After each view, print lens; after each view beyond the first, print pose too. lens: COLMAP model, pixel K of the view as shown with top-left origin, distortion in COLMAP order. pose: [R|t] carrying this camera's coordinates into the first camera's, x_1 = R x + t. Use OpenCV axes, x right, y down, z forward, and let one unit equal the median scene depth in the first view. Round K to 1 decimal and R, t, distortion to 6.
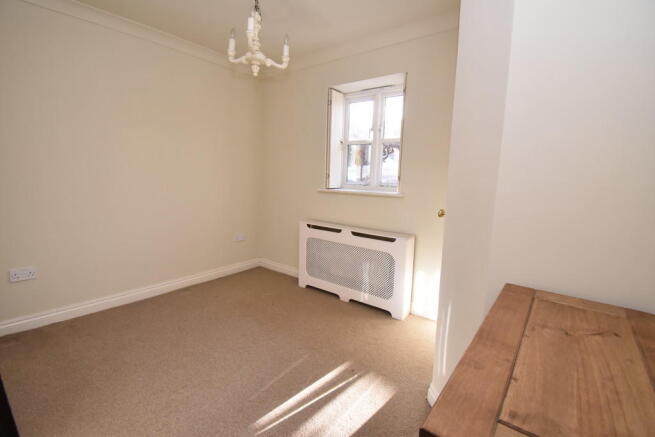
lens RADIAL K [[287.9, 0, 327.4], [0, 287.9, 211.6], [0, 0, 1]] dist [-0.014765, -0.000104]
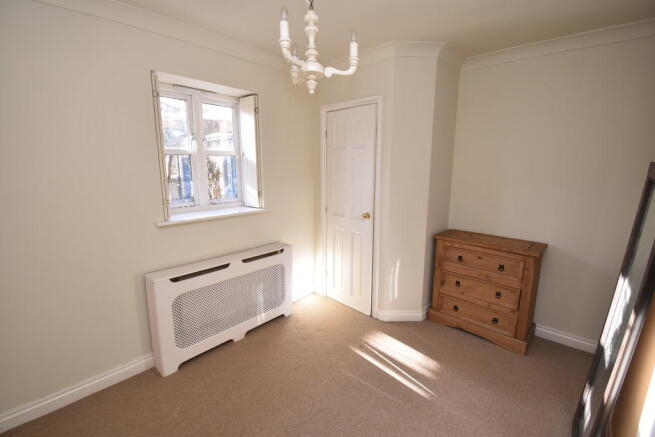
lens RADIAL K [[287.9, 0, 327.4], [0, 287.9, 211.6], [0, 0, 1]] dist [-0.014765, -0.000104]
pose [[0.088257, -0.185935, 0.978590, -0.777798], [0.125485, 0.976673, 0.174253, -0.210161], [-0.988162, 0.107419, 0.109531, 0.662127]]
